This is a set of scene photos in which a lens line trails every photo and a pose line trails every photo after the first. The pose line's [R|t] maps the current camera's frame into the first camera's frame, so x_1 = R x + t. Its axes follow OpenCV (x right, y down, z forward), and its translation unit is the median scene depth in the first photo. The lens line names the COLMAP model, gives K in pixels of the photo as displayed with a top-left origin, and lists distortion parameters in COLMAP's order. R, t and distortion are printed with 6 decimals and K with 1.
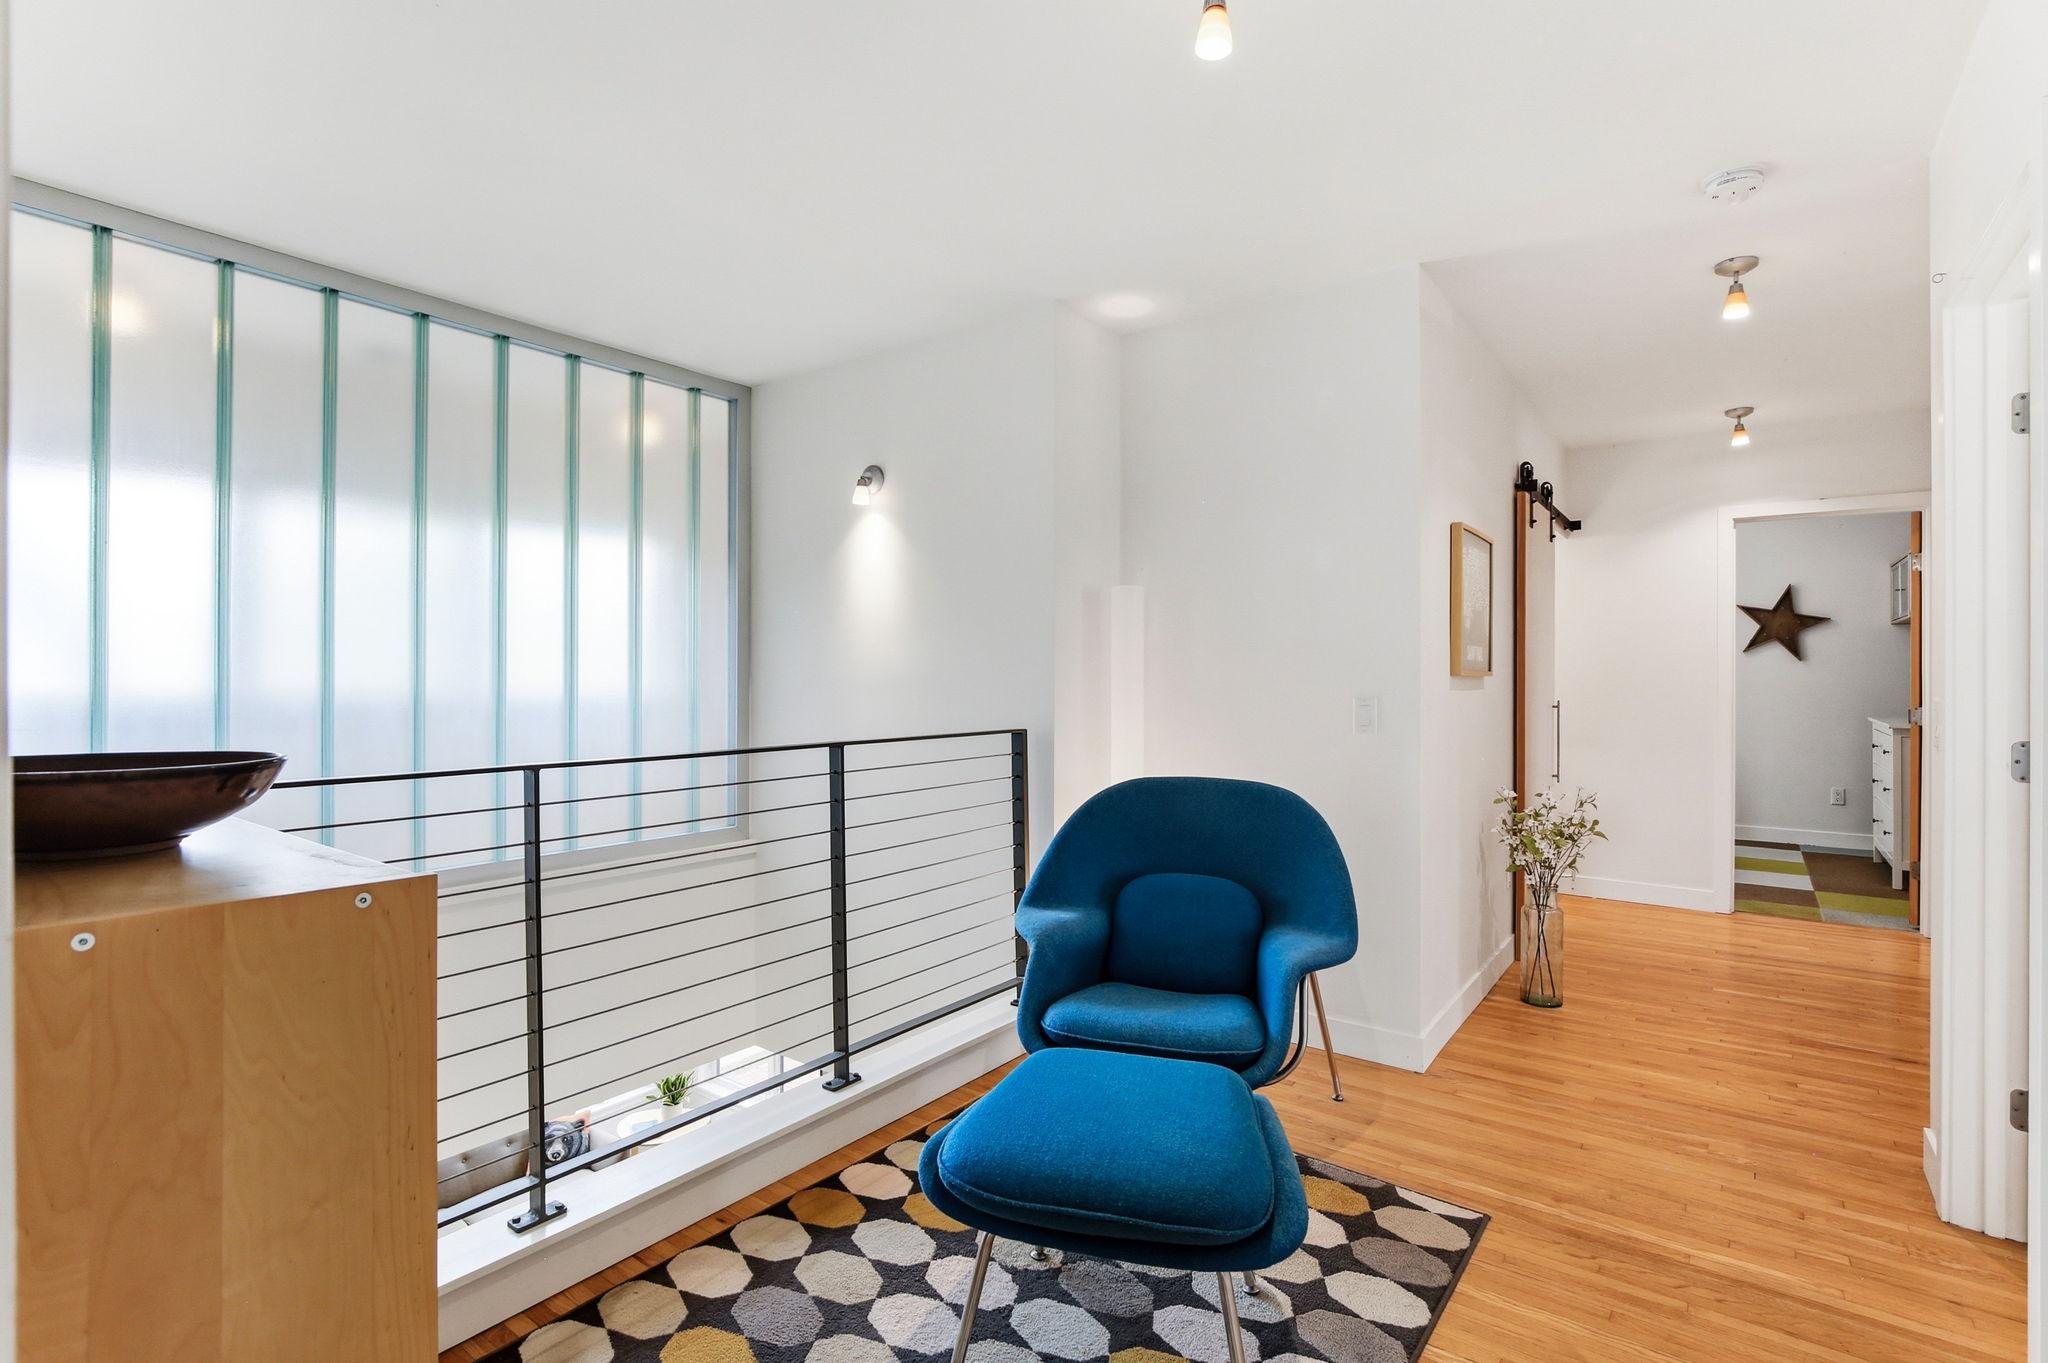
lens RADIAL K [[996.2, 0, 1024.0], [0, 996.2, 681.5], [0, 0, 1]] dist [0.036511, 0.000191]
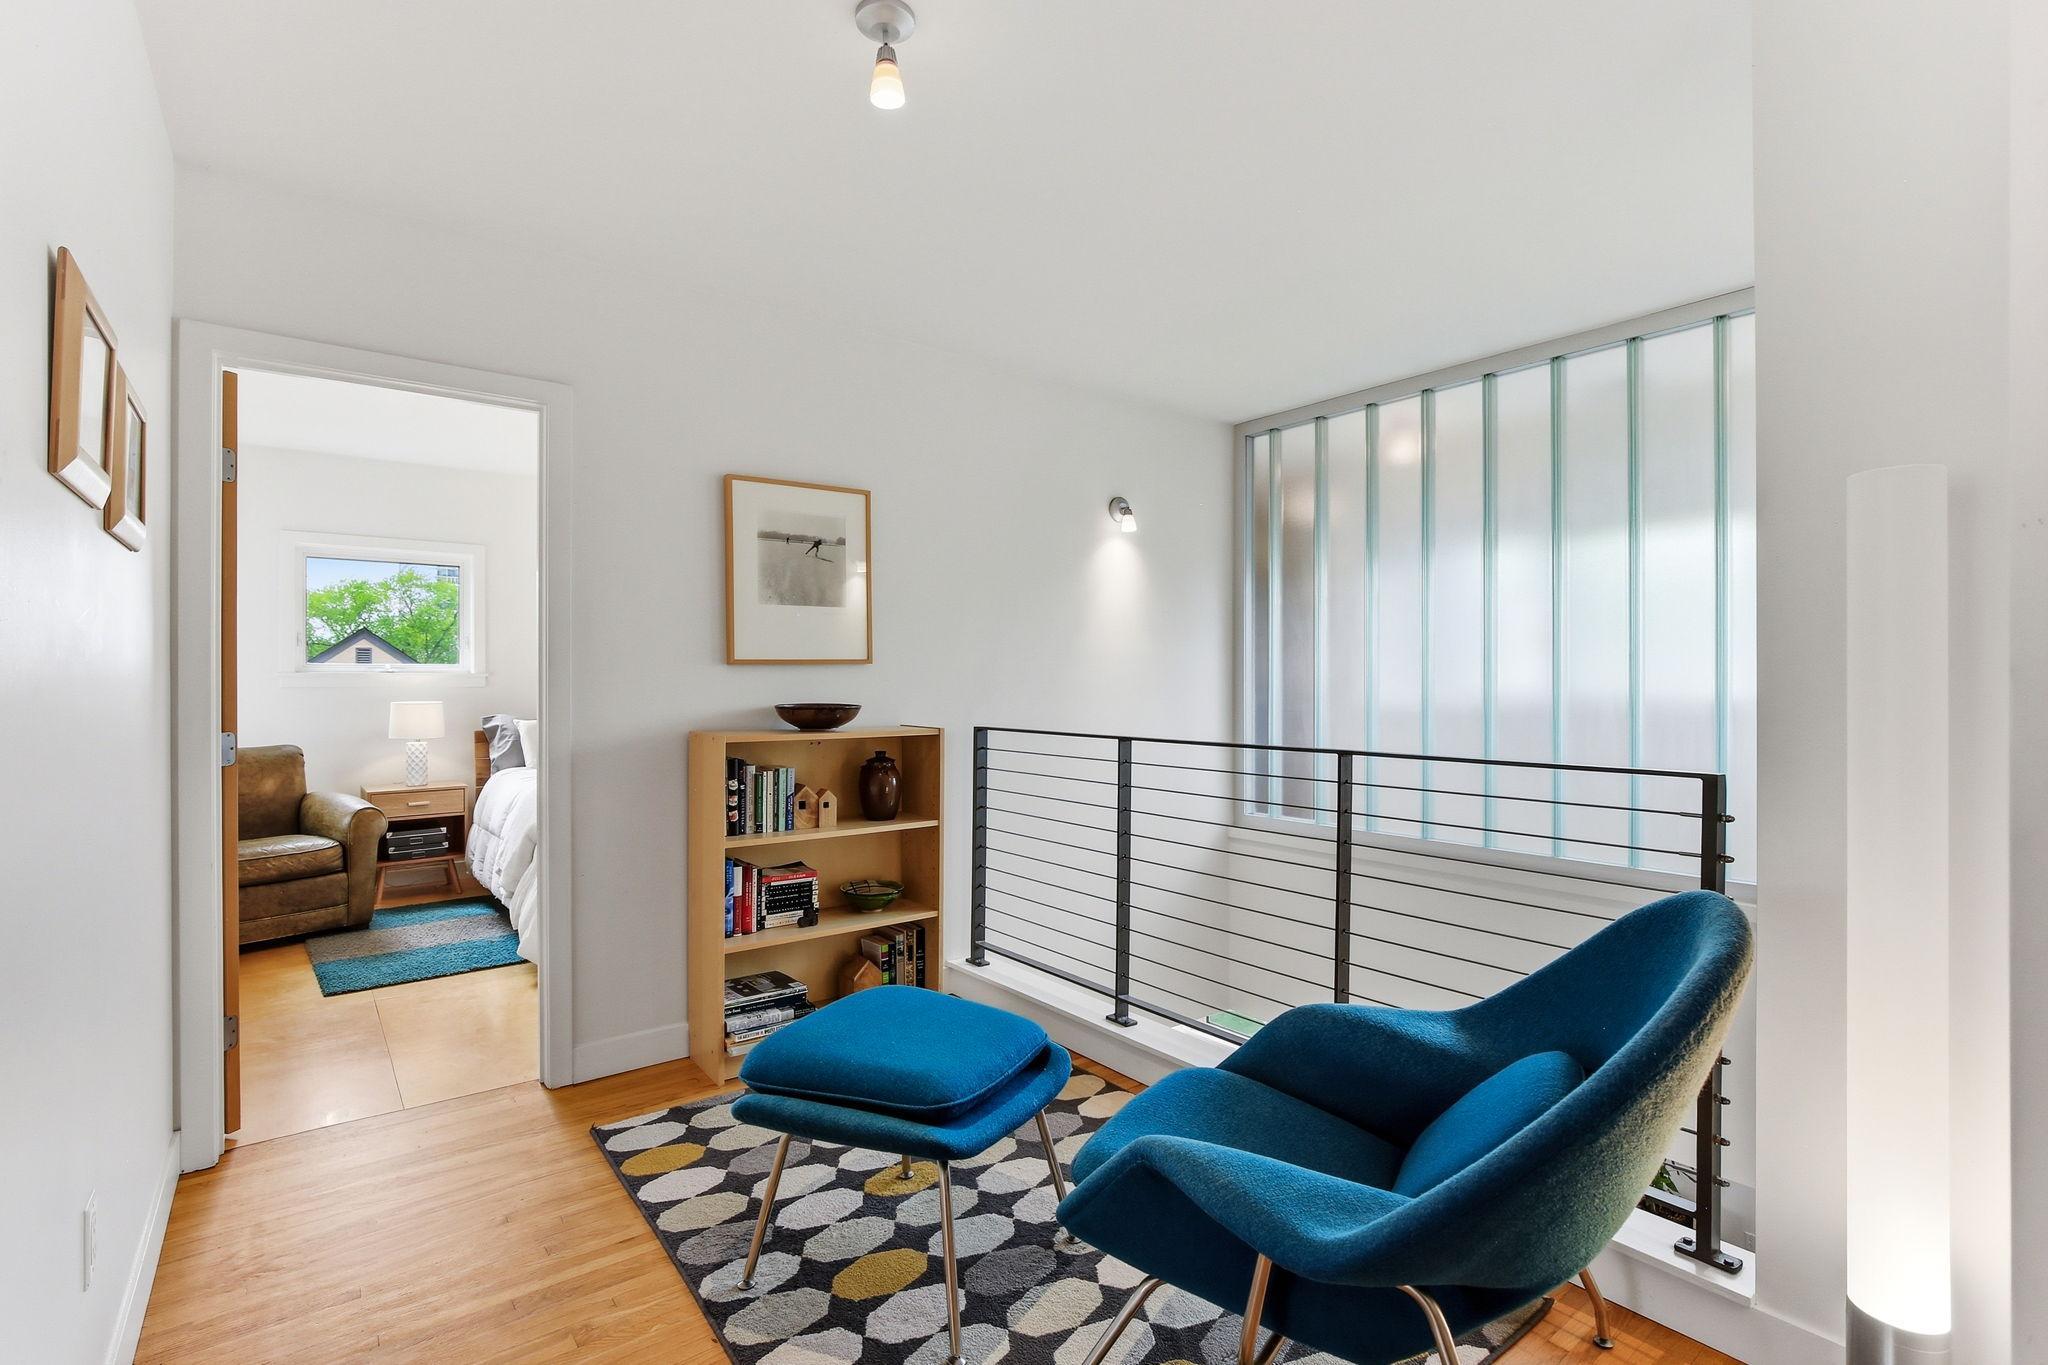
lens RADIAL K [[923.6, 0, 1024.0], [0, 923.6, 682.5], [0, 0, 1]] dist [-0.047641, -0.000028]
pose [[-0.262805, 0.006447, -0.964828, 0.884494], [-0.000227, 0.999977, 0.006743, -0.009981], [0.964849, 0.001991, -0.262797, 1.153024]]
